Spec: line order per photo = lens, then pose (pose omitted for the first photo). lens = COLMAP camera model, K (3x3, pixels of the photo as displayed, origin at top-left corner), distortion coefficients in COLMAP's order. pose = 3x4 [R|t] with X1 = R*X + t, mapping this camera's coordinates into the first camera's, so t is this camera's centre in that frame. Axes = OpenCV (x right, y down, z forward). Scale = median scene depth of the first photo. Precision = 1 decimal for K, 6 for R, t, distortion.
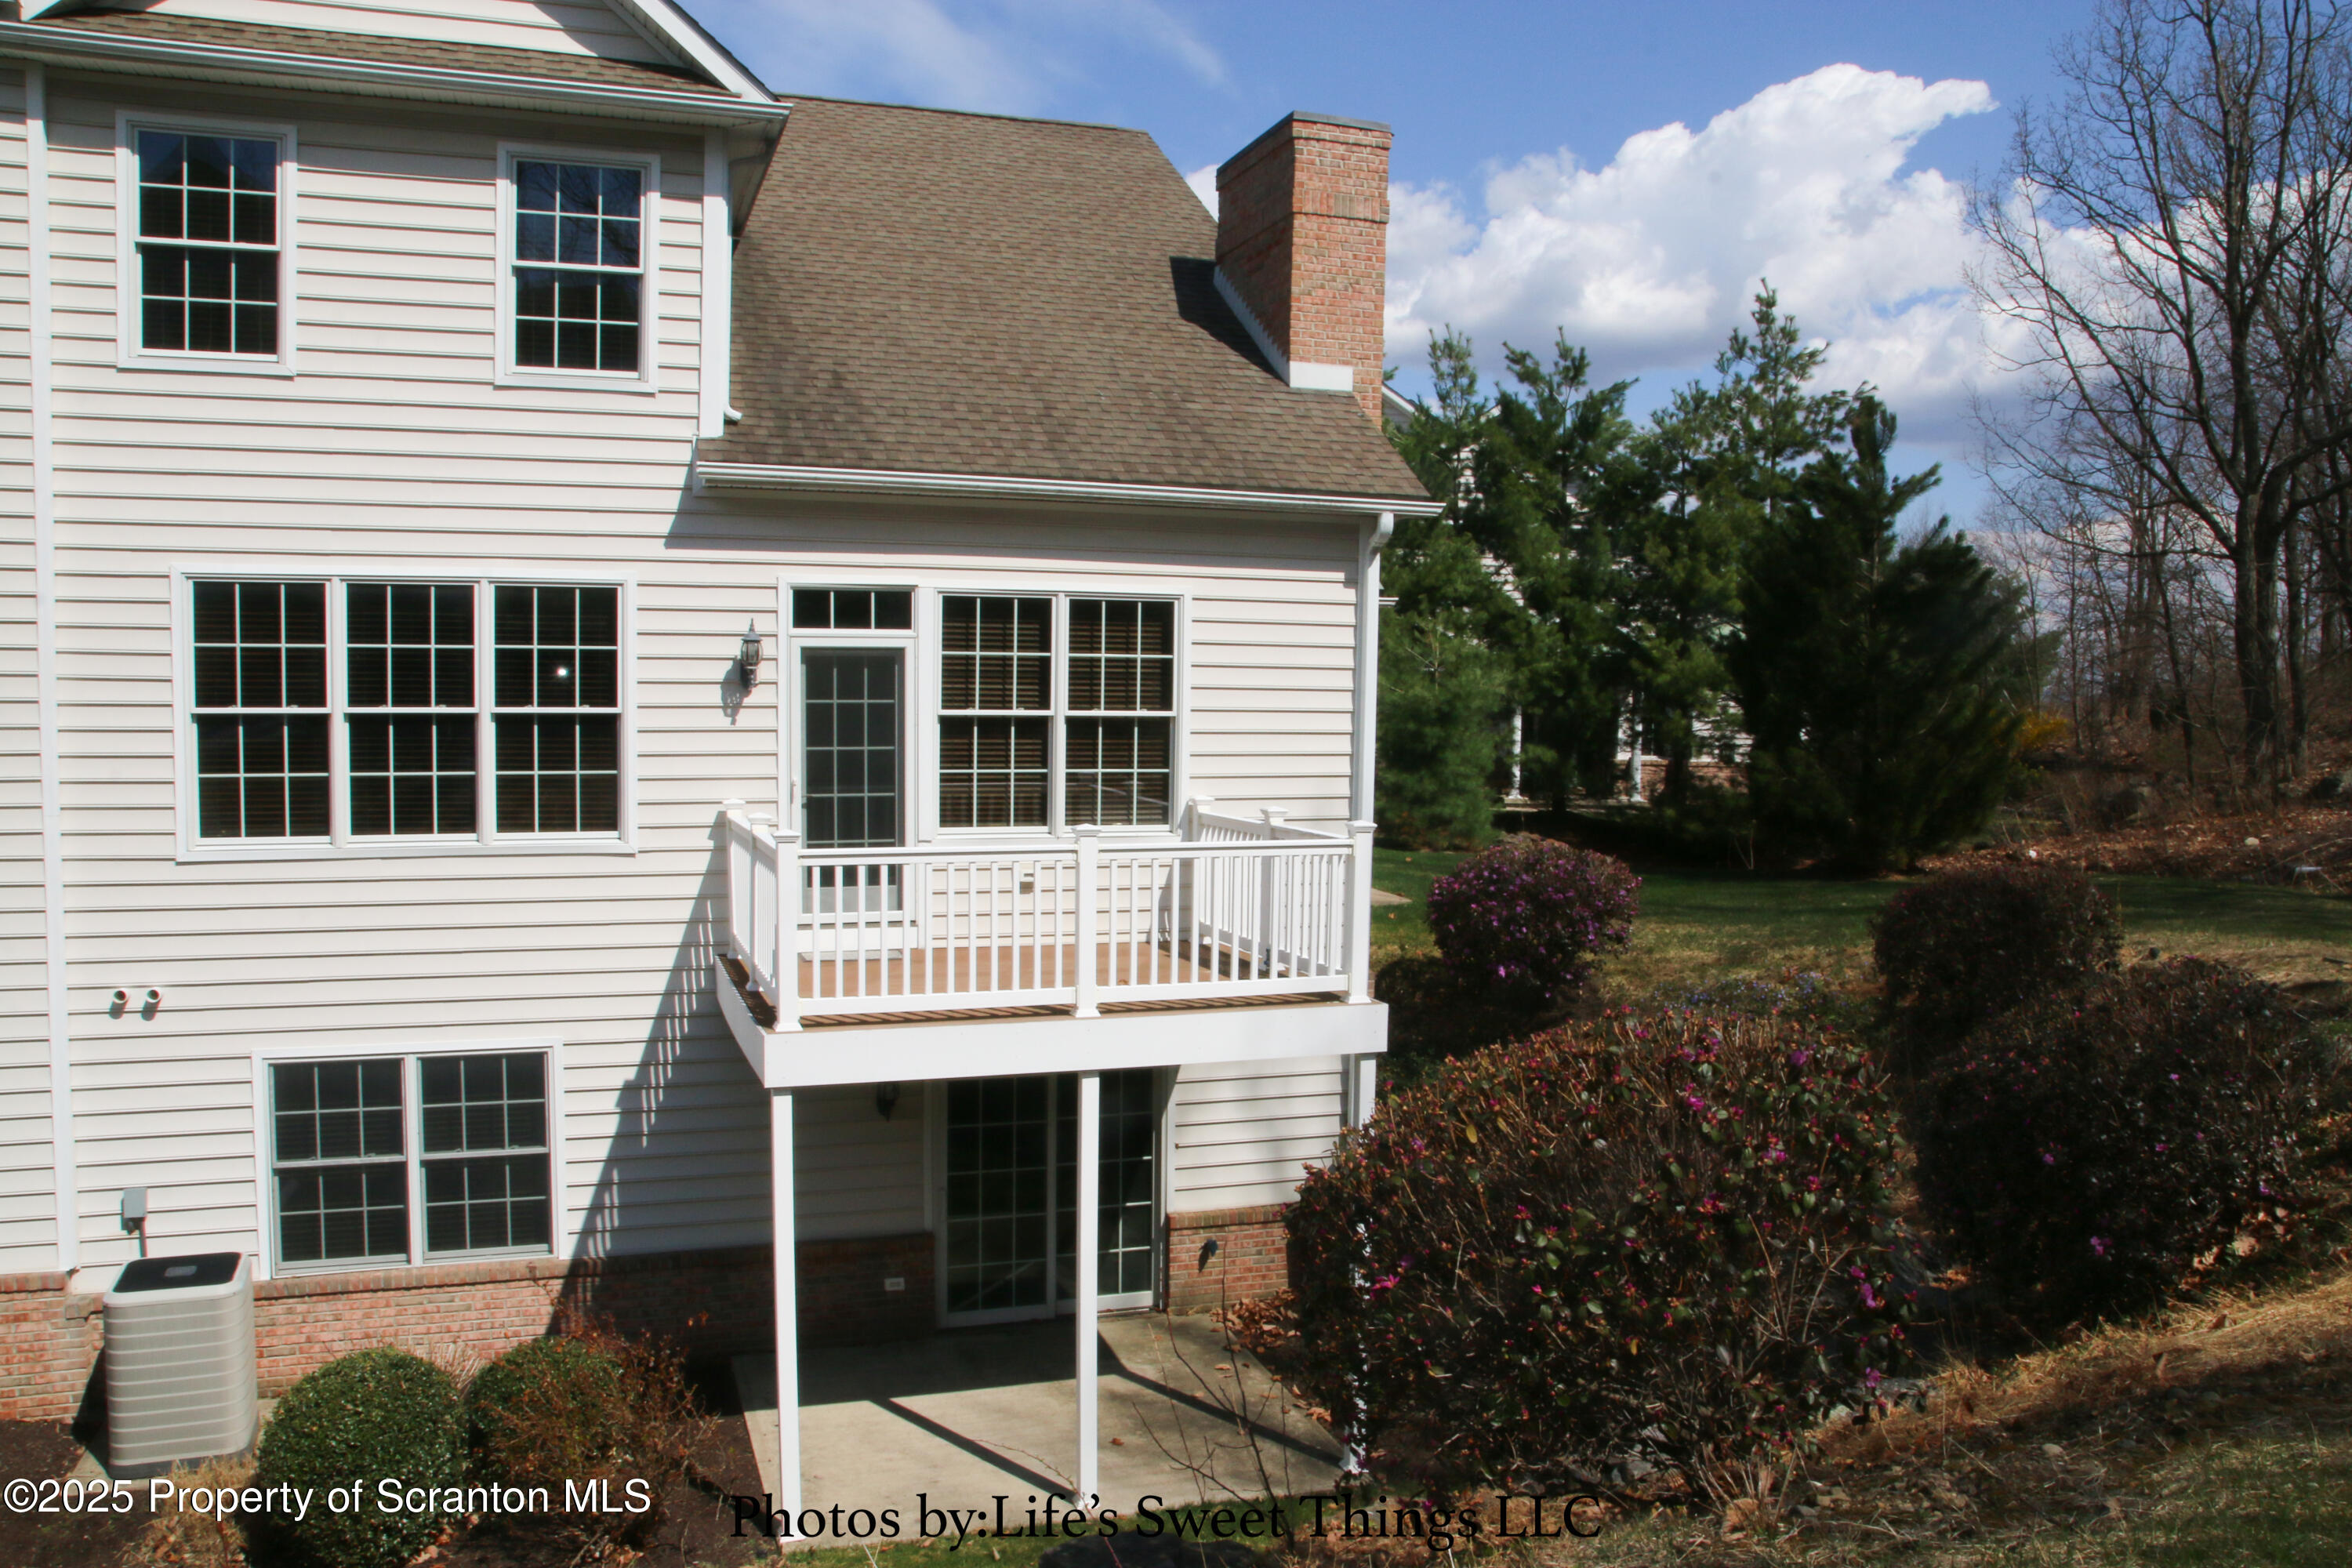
lens RADIAL K [[1818.7, 0, 1178.8], [0, 1818.7, 894.6], [0, 0, 1]] dist [-0.139689, 0.090220]
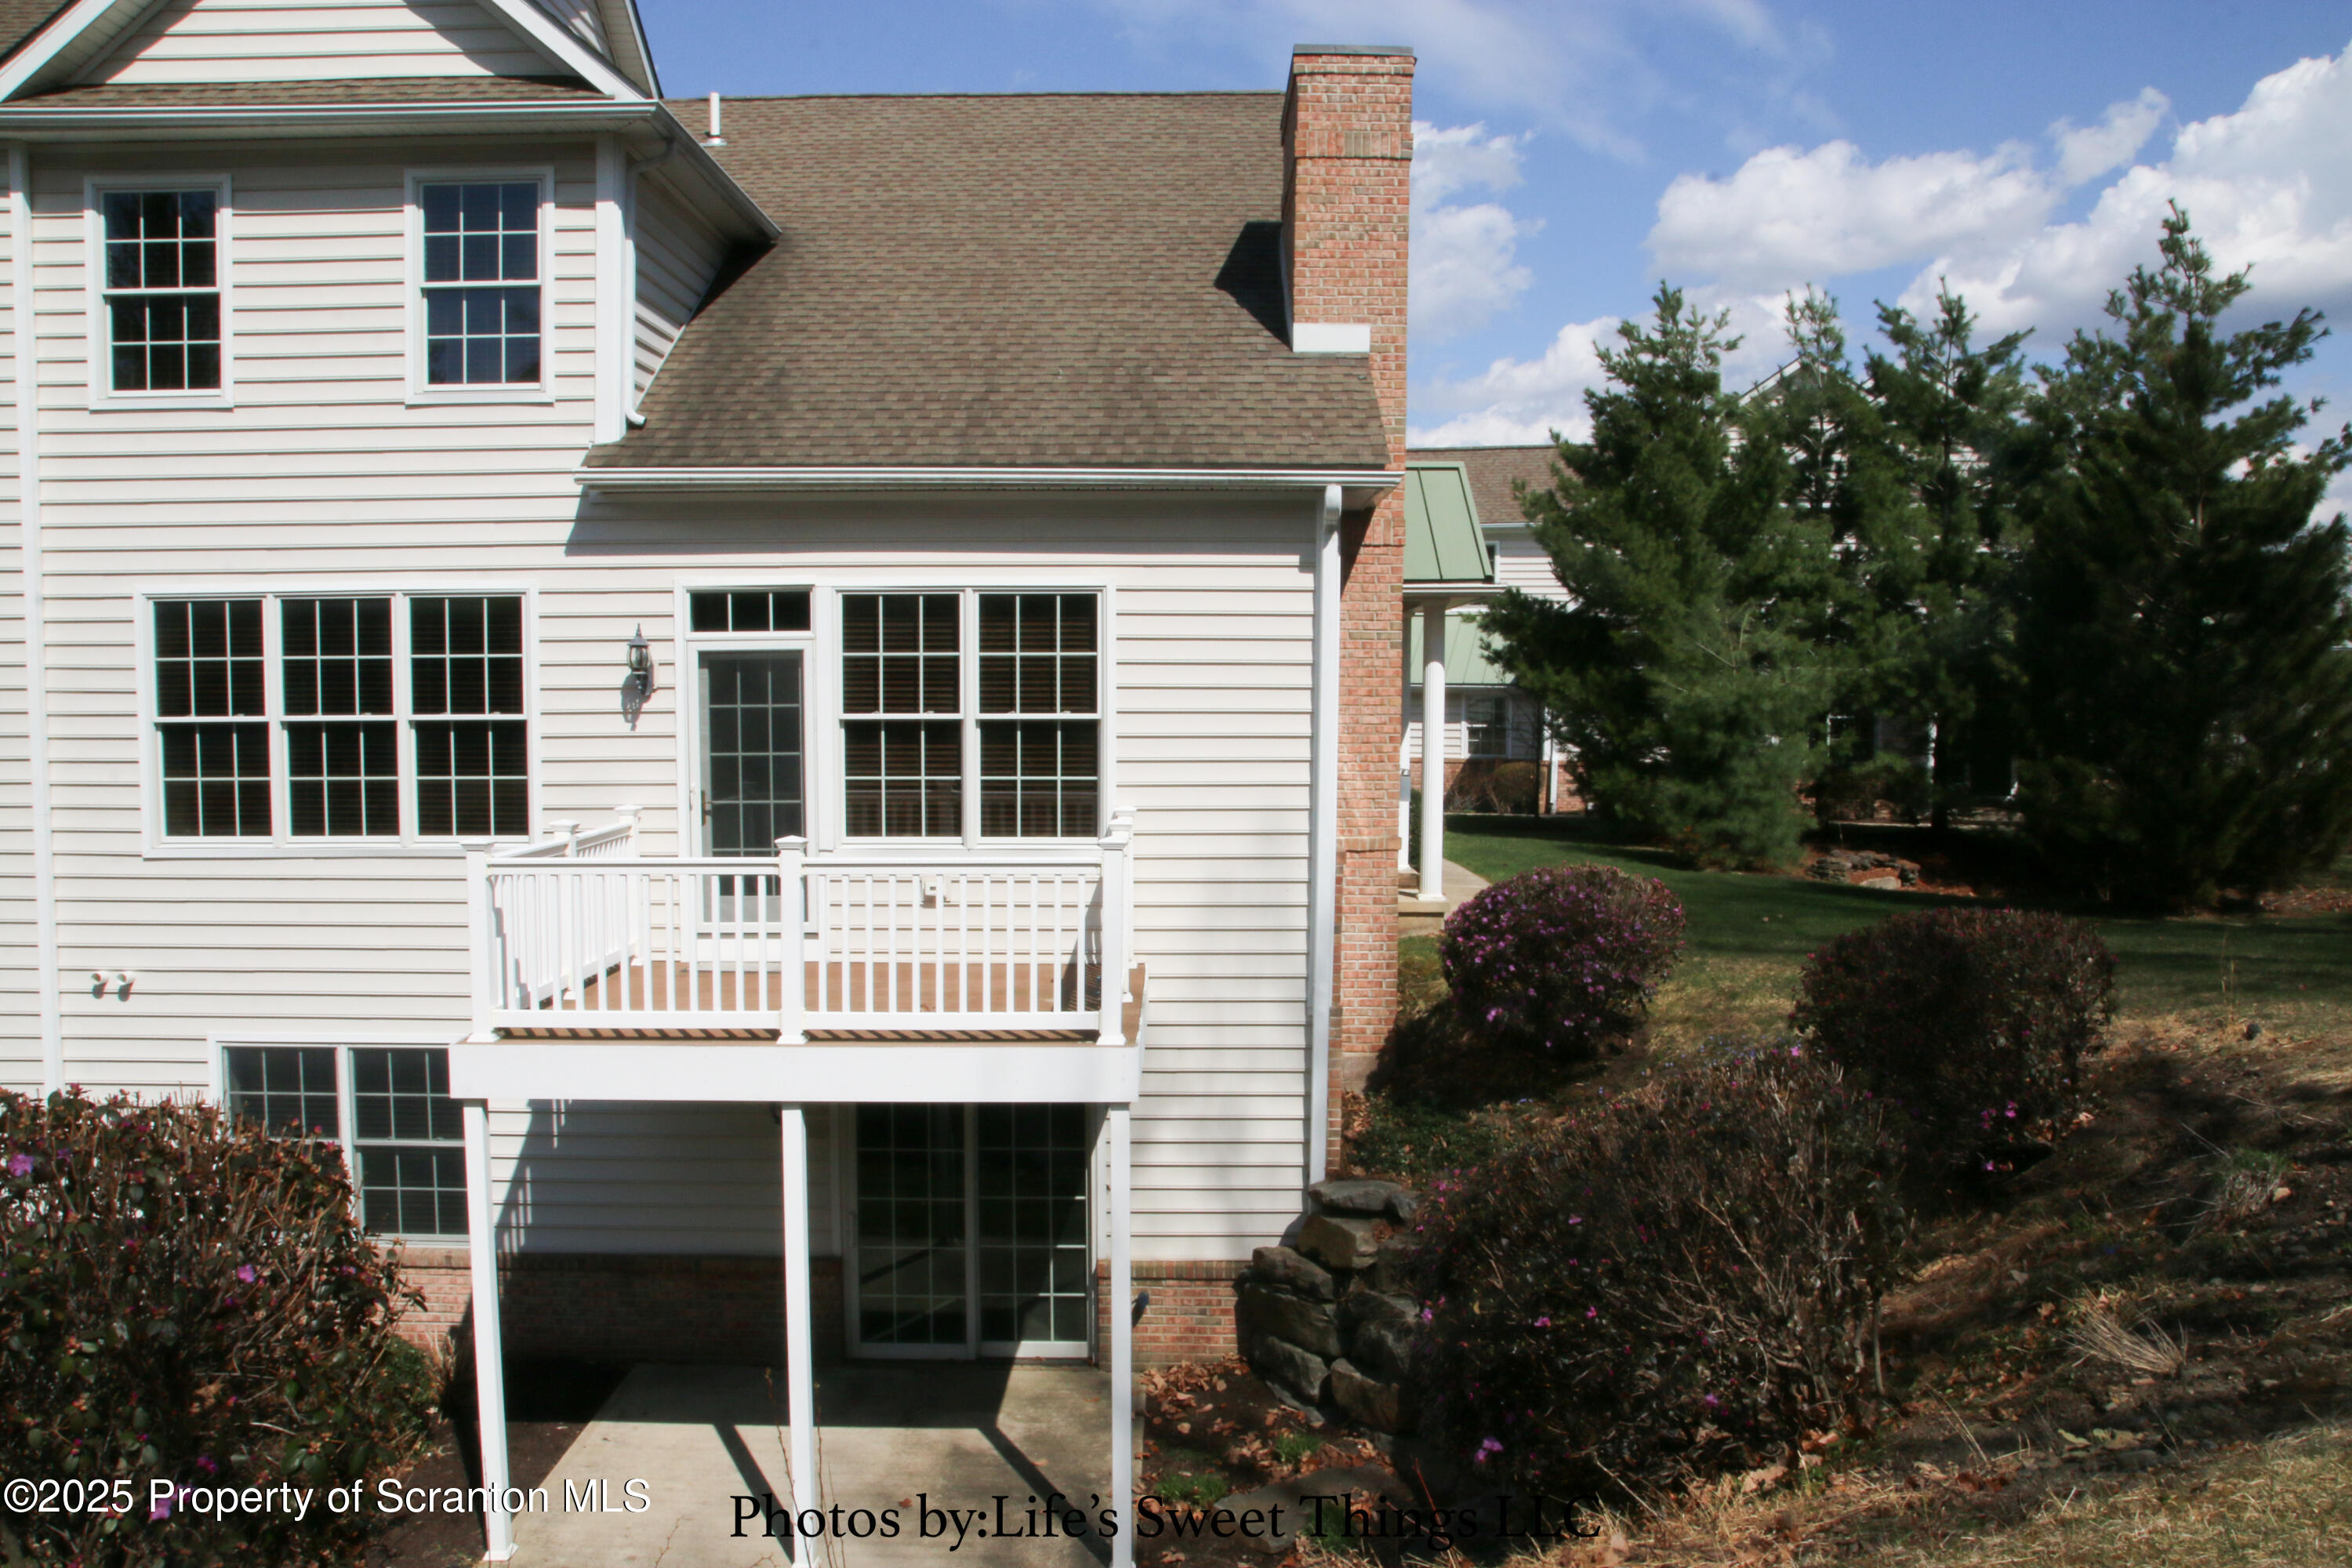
lens RADIAL K [[1818.7, 0, 1178.8], [0, 1818.7, 894.6], [0, 0, 1]] dist [-0.139689, 0.090220]
pose [[0.945916, 0.024954, -0.323450, 0.360607], [-0.026186, 0.999657, 0.000542, -0.012045], [0.323353, 0.007958, 0.946245, 0.159531]]
